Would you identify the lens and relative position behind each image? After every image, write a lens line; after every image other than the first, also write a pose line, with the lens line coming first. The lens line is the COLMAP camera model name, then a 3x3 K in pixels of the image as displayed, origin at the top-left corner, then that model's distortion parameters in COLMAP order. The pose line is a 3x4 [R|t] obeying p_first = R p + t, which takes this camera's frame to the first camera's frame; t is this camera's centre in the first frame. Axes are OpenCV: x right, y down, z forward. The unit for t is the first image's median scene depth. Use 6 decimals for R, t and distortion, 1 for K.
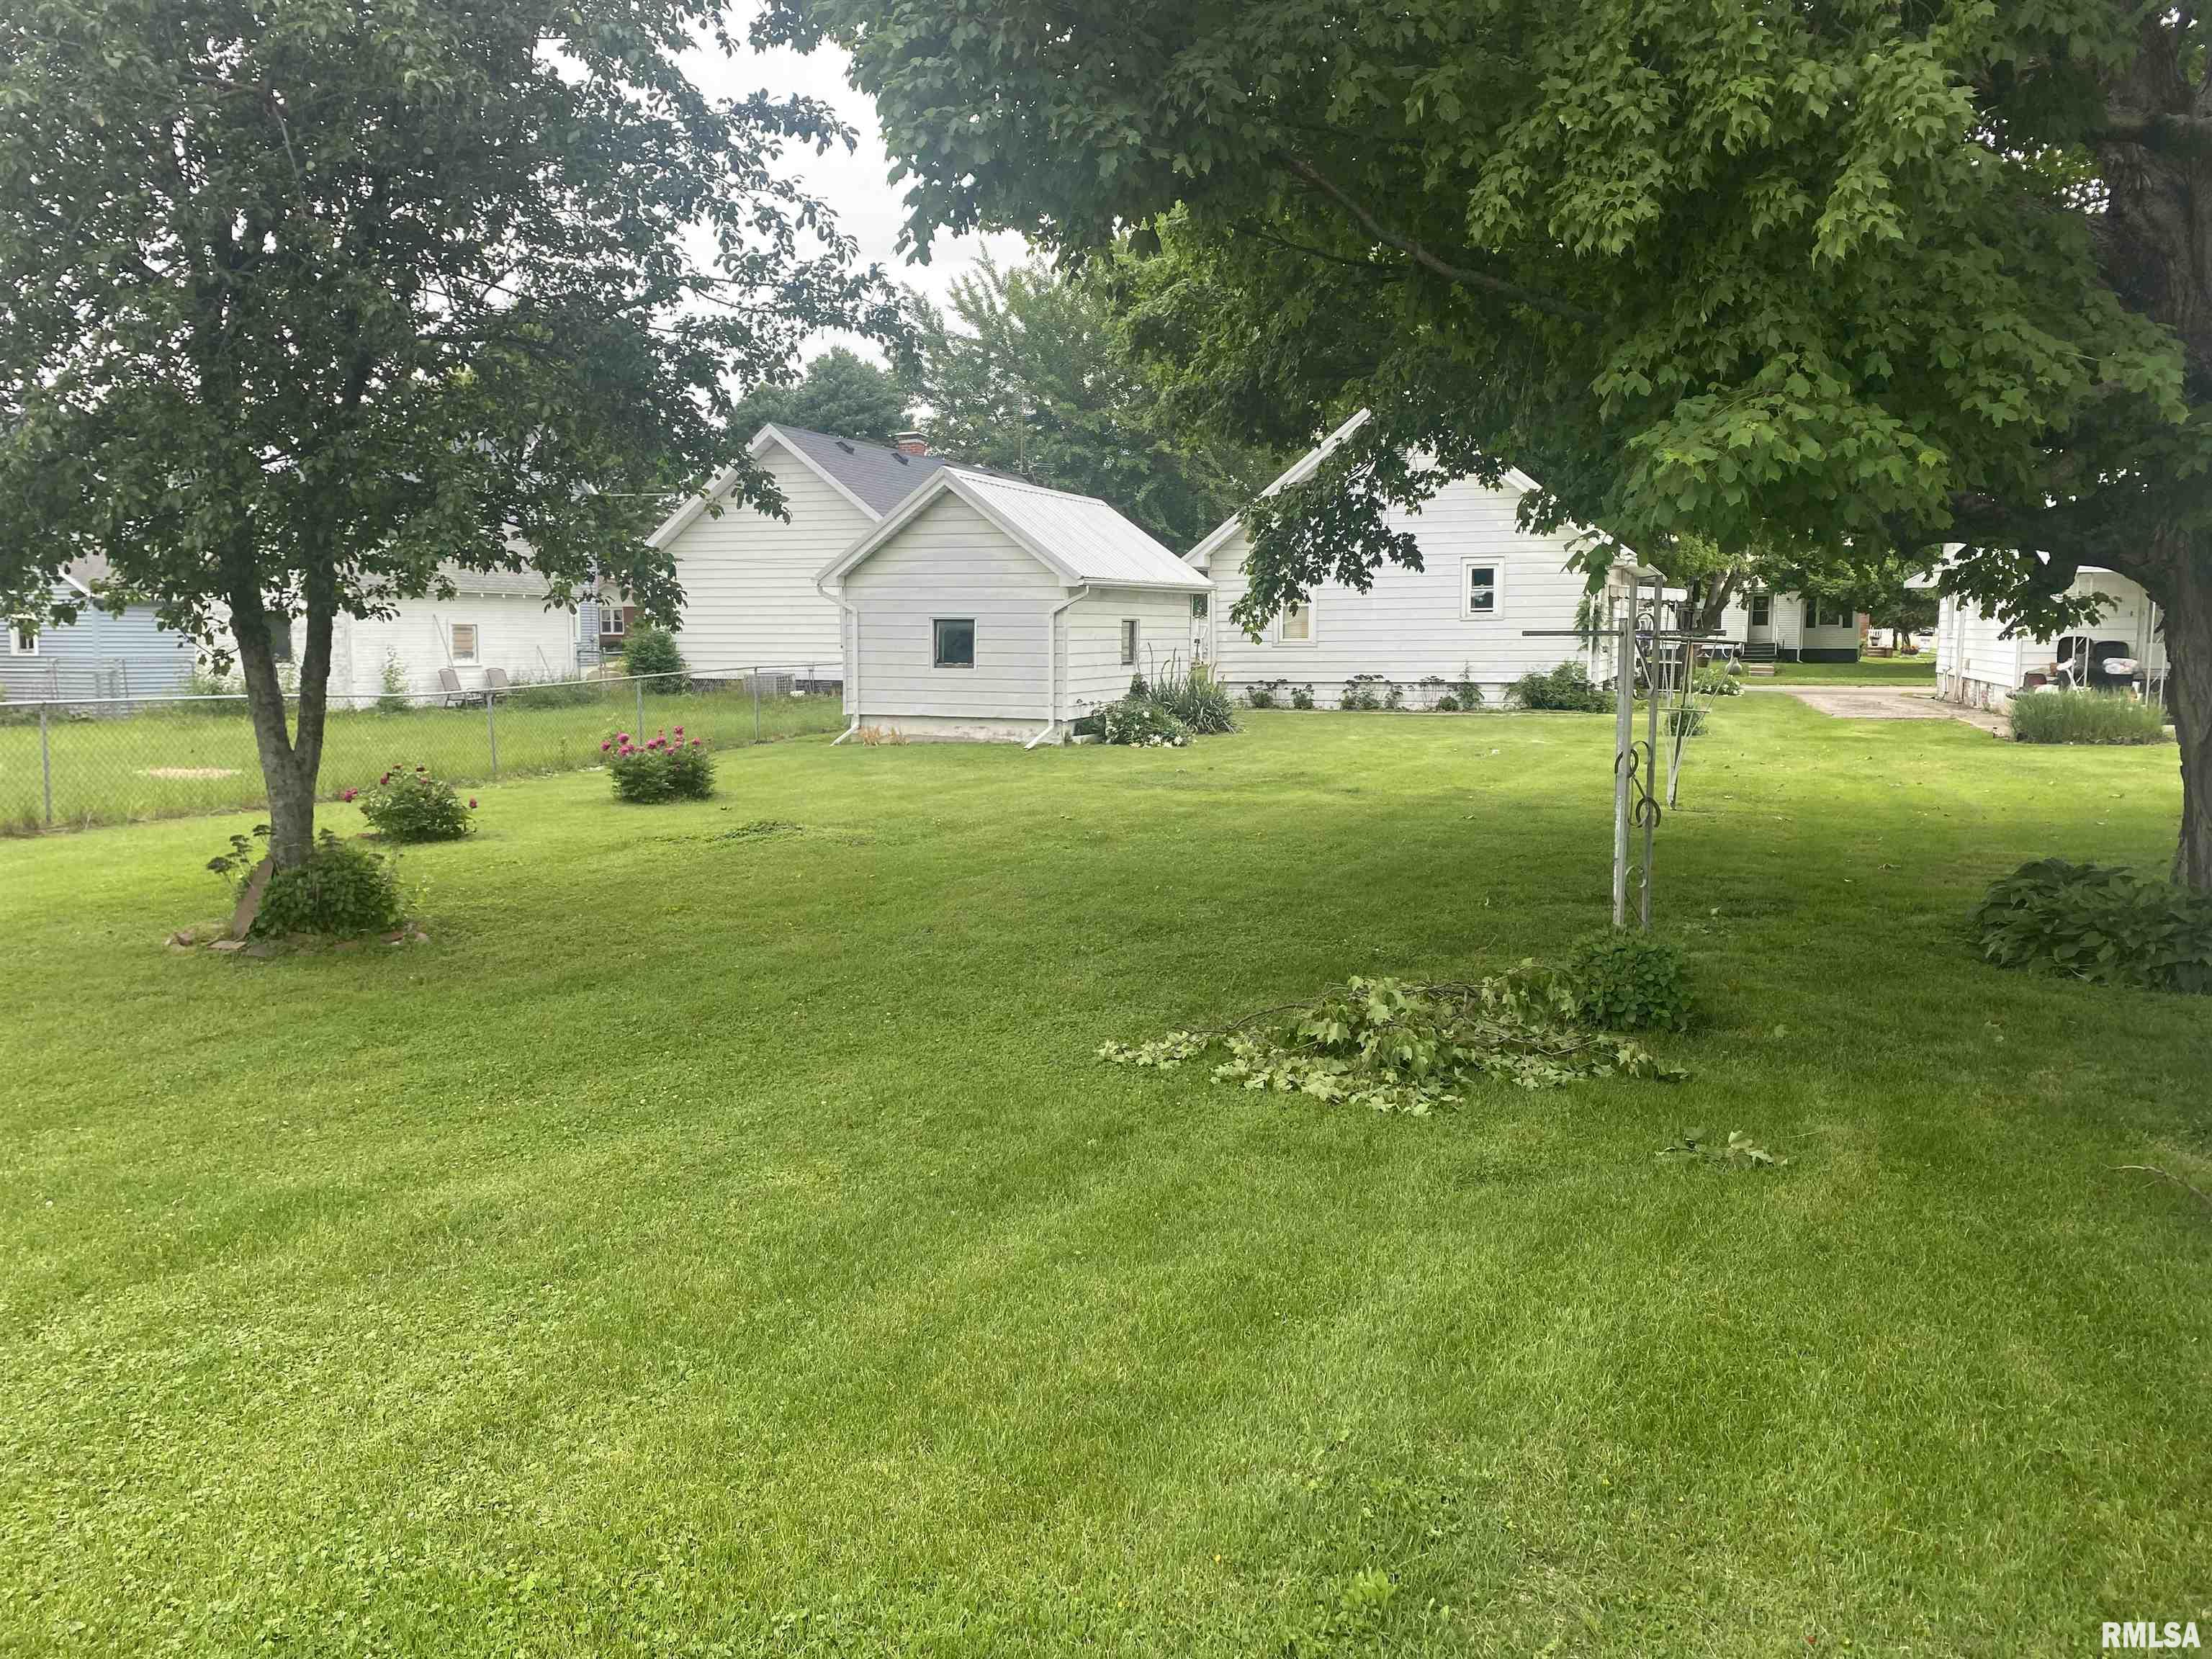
lens RADIAL K [[1652.6, 0, 1106.5], [0, 1652.6, 806.8], [0, 0, 1]] dist [0.070548, -0.107156]
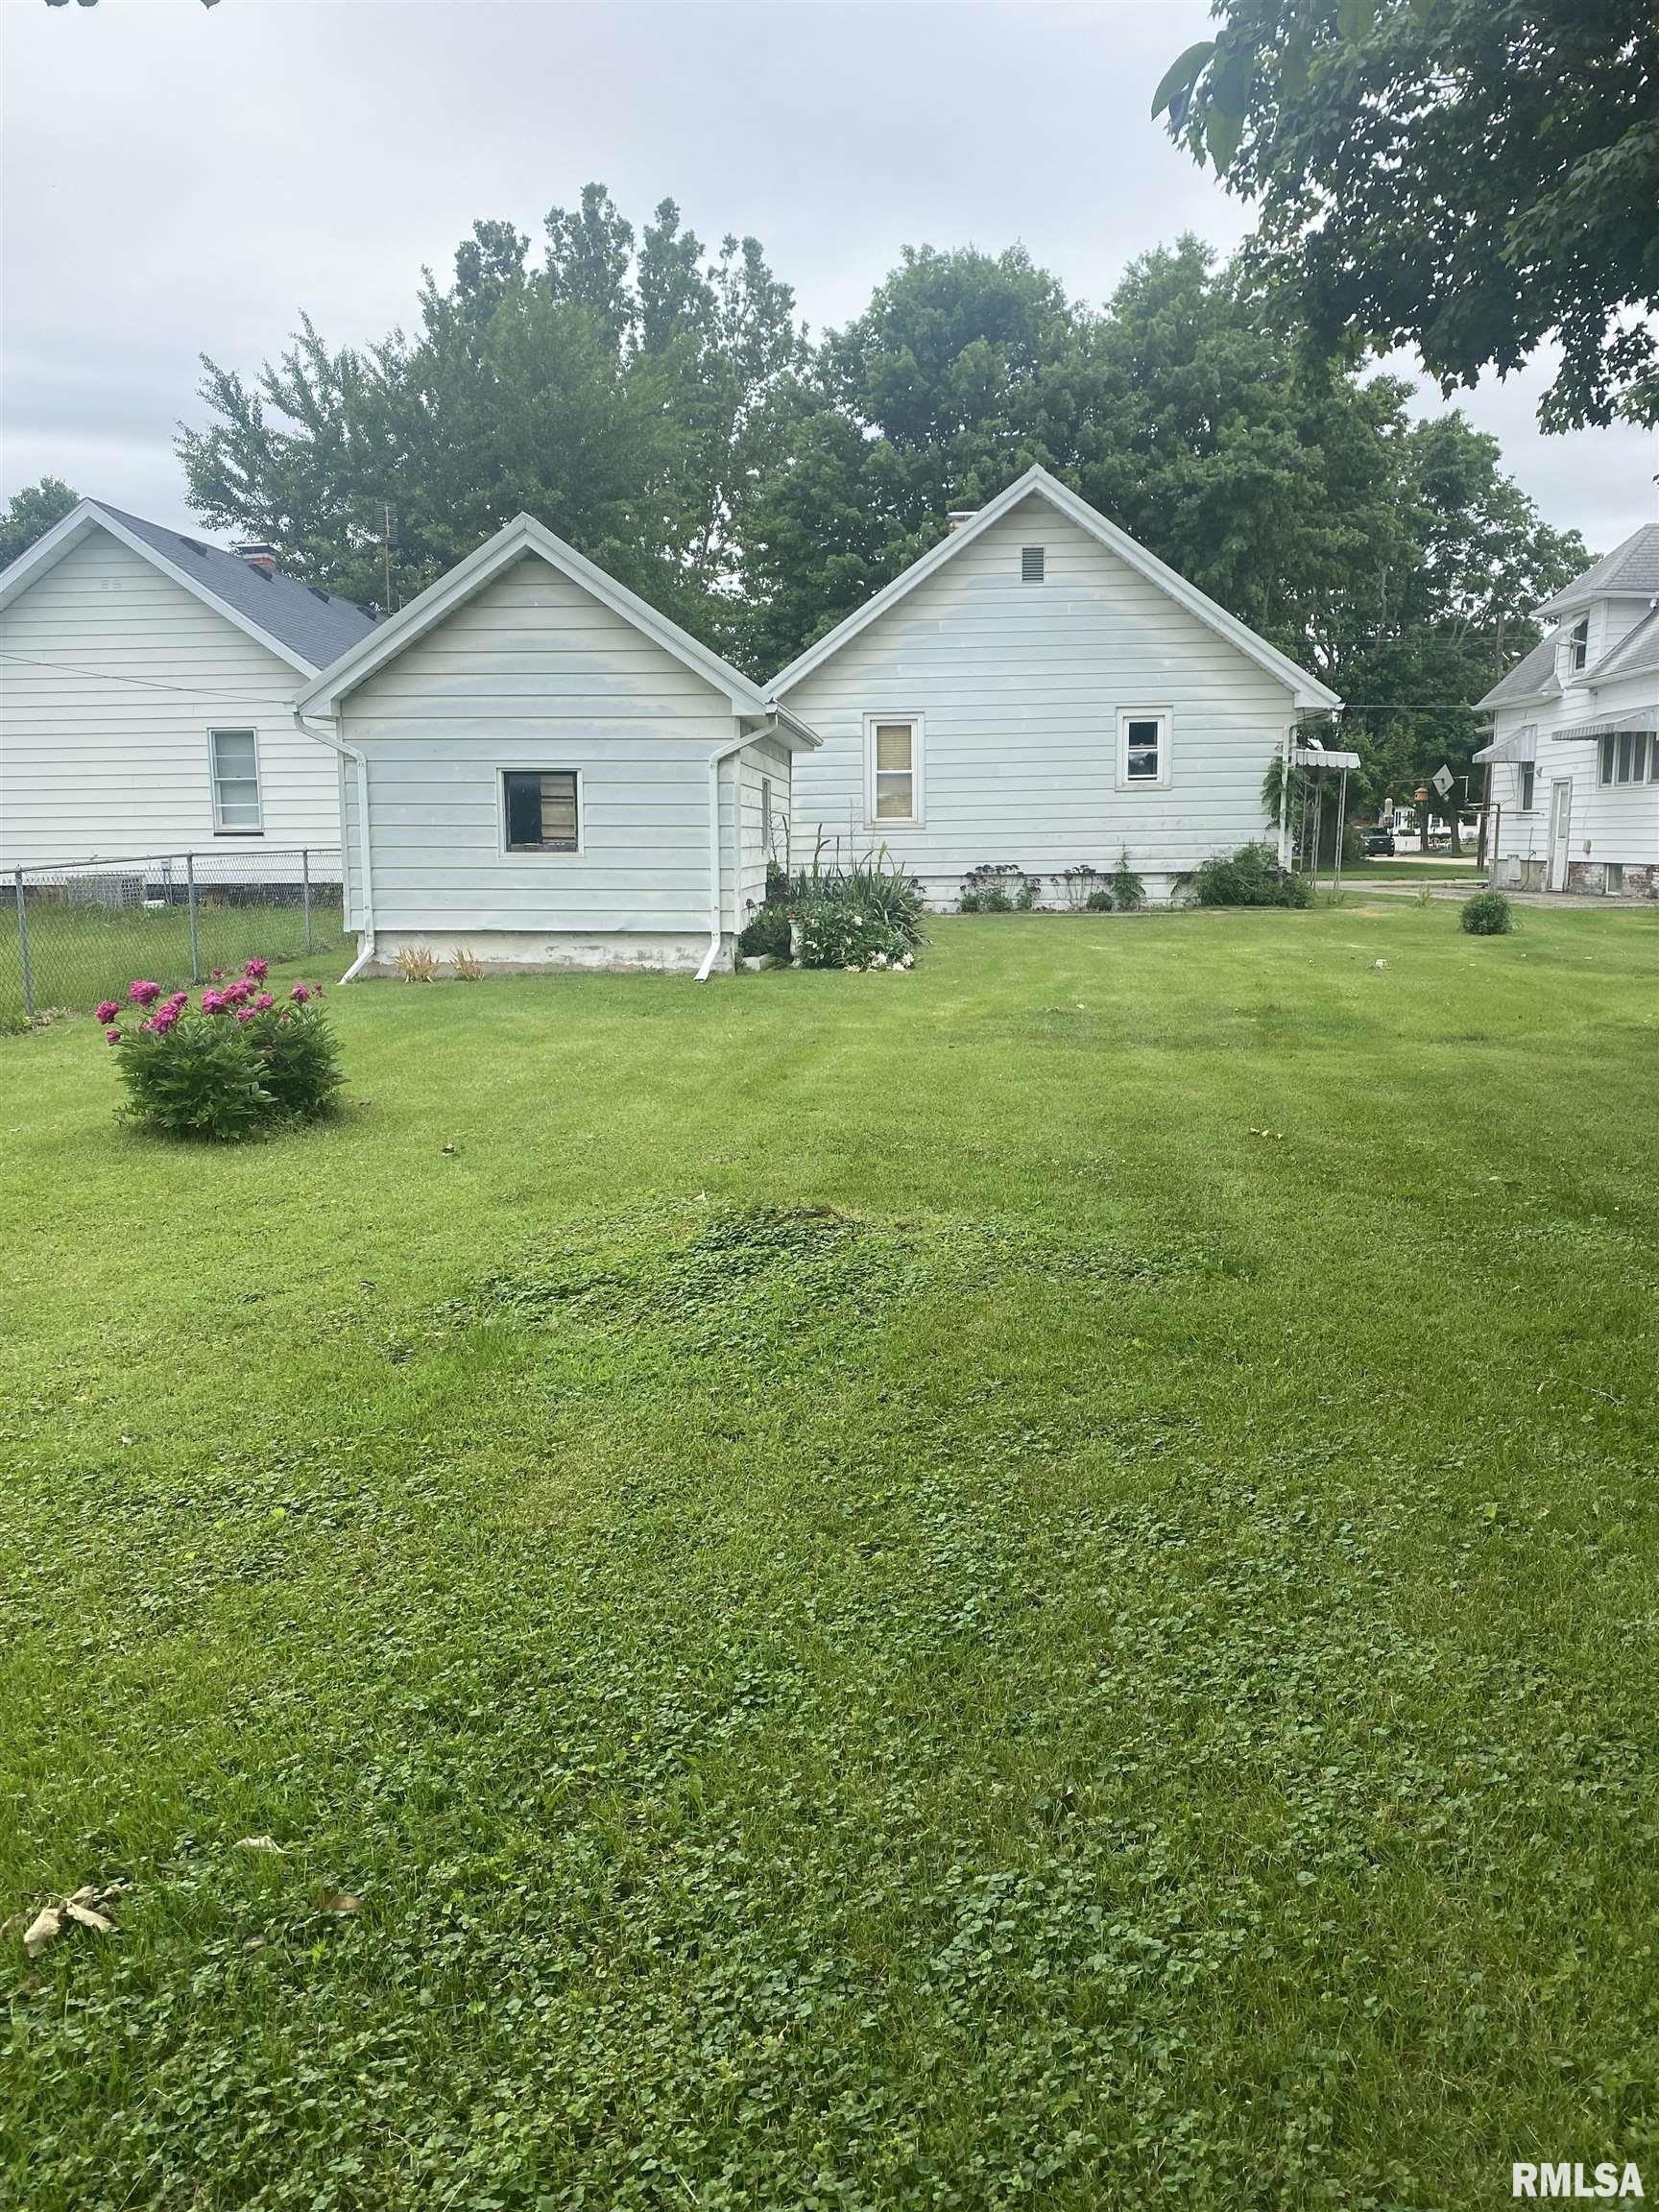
lens RADIAL K [[1652.6, 0, 829.5], [0, 1652.6, 1106.0], [0, 0, 1]] dist [0.070548, -0.107156]
pose [[0.957935, -0.053006, 0.282047, -0.136372], [0.038235, 0.997606, 0.057622, -0.016858], [-0.284426, -0.044414, 0.957669, 0.301275]]
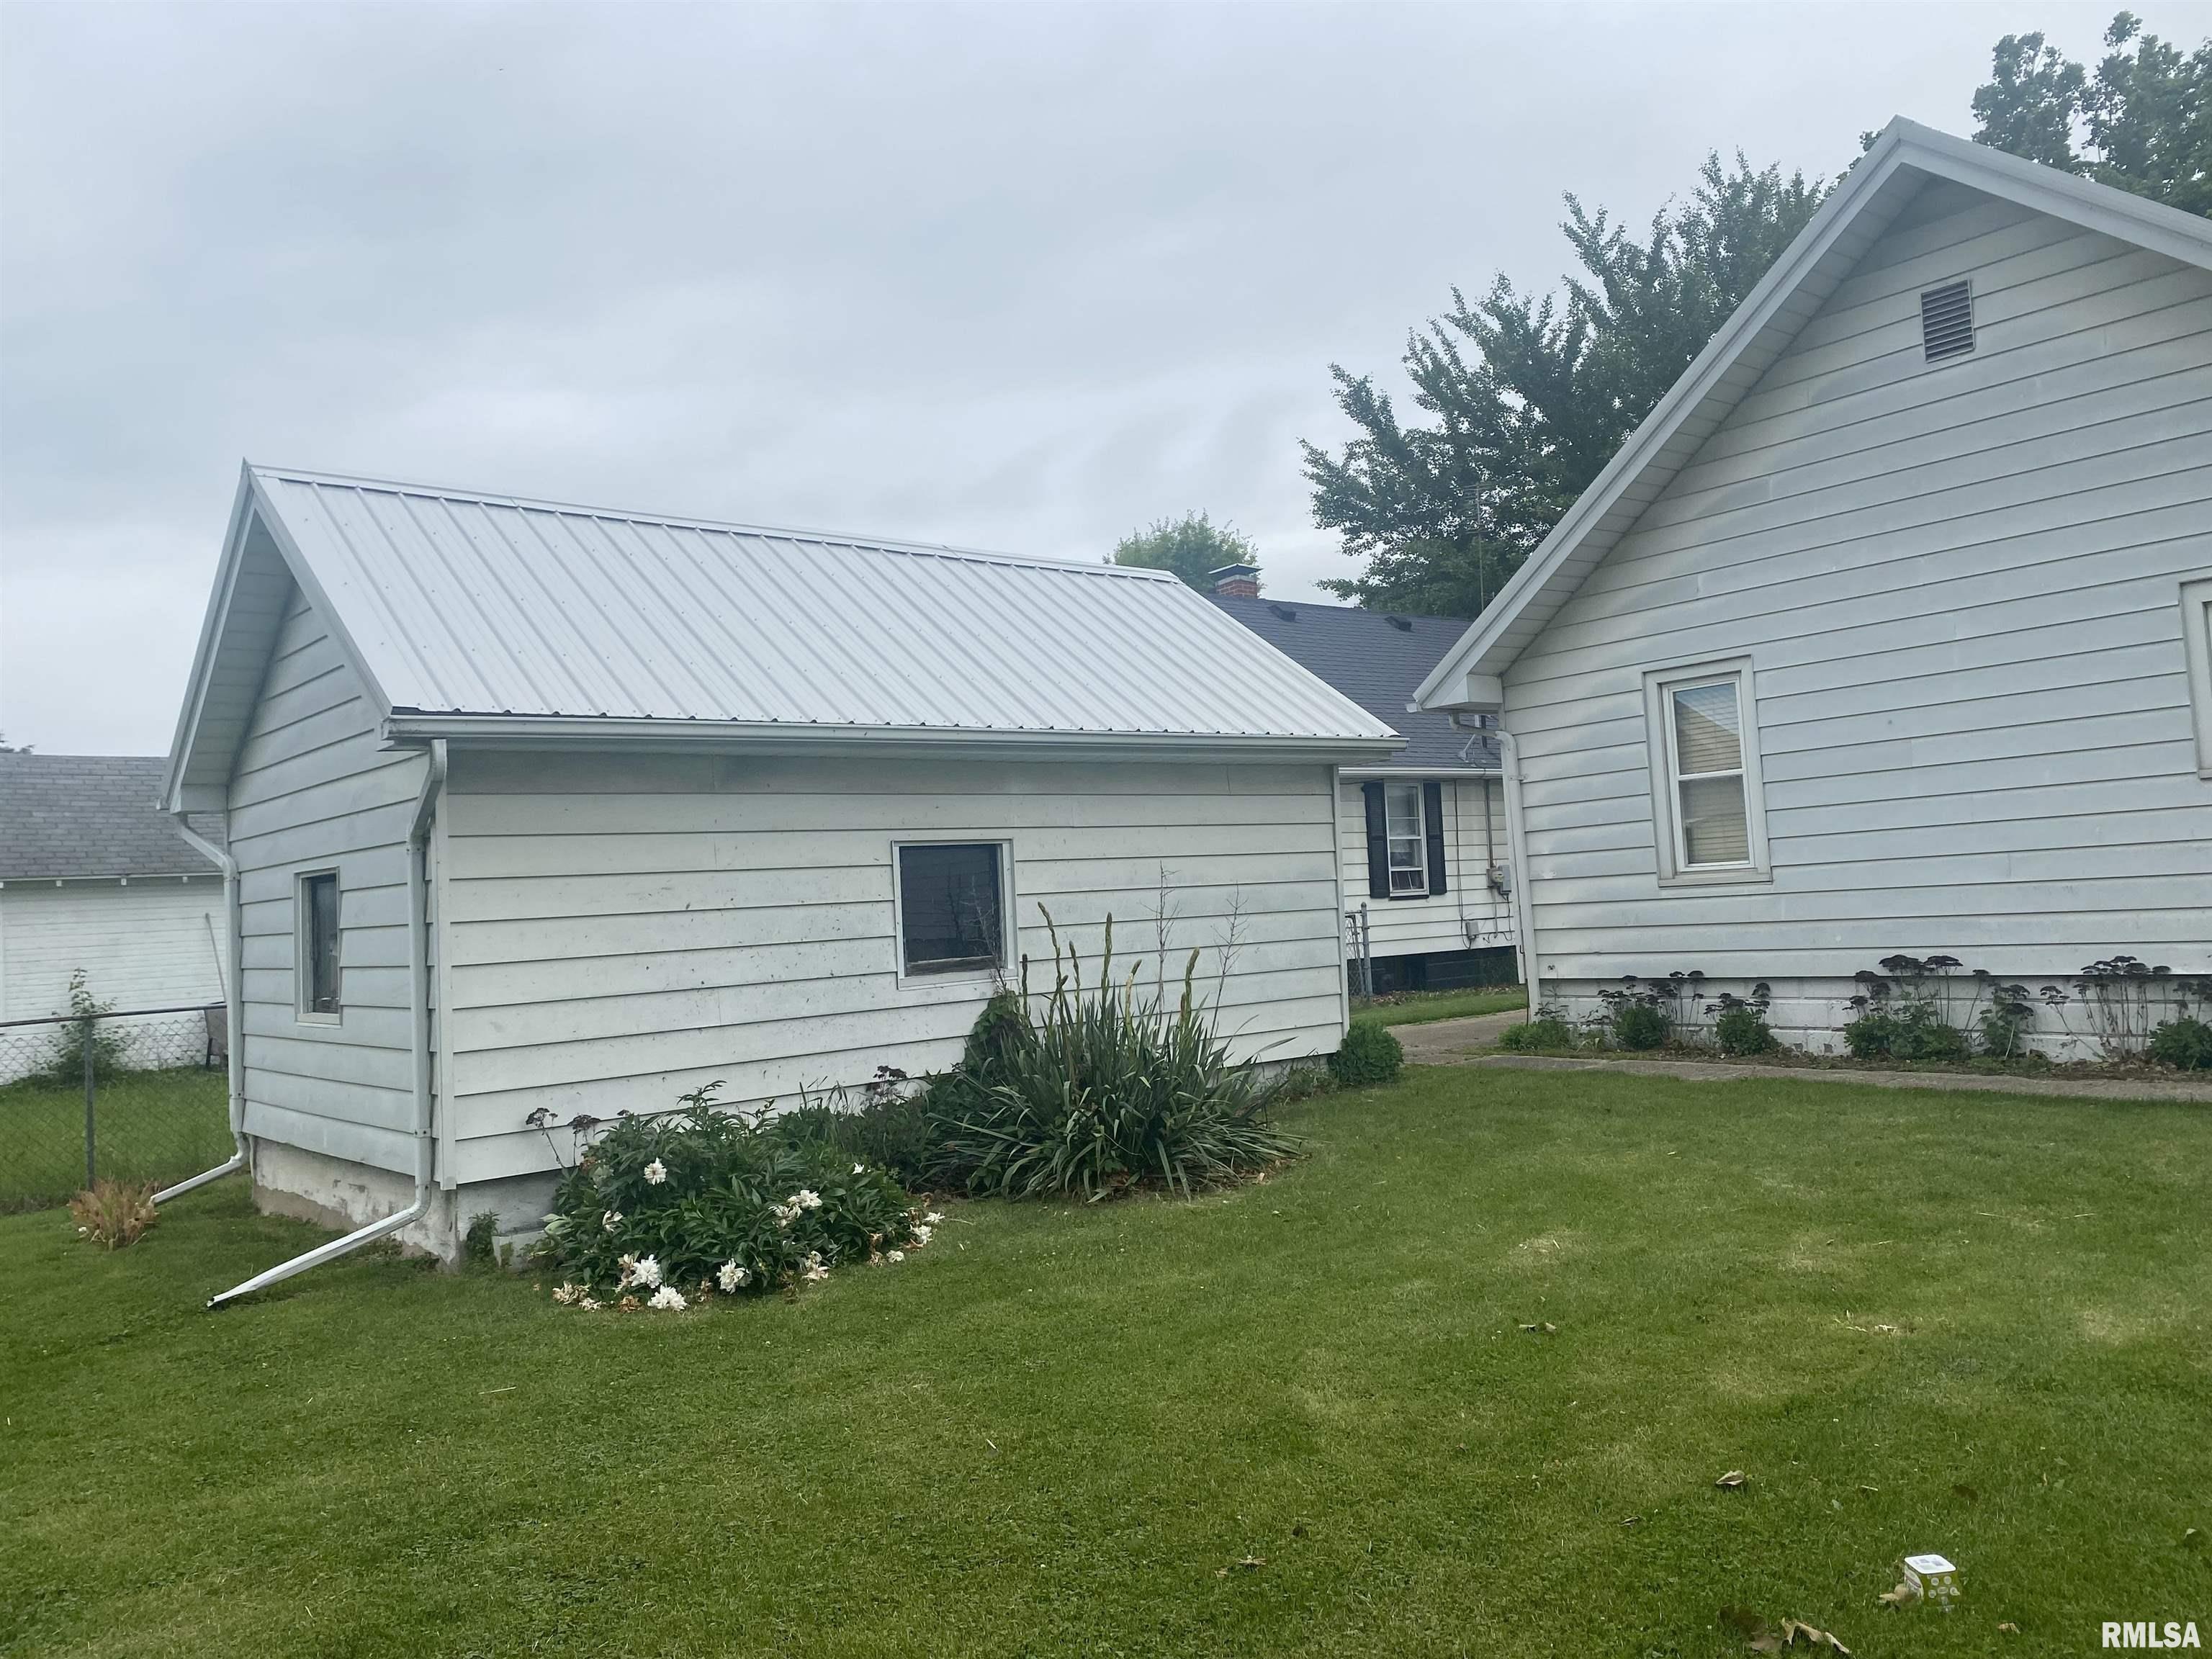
lens RADIAL K [[1652.6, 0, 1106.5], [0, 1652.6, 806.8], [0, 0, 1]] dist [0.070548, -0.107156]
pose [[0.867478, -0.079988, -0.491003, 0.189231], [0.011519, 0.989954, -0.140919, -0.064805], [0.497342, 0.116588, 0.859685, 0.627170]]
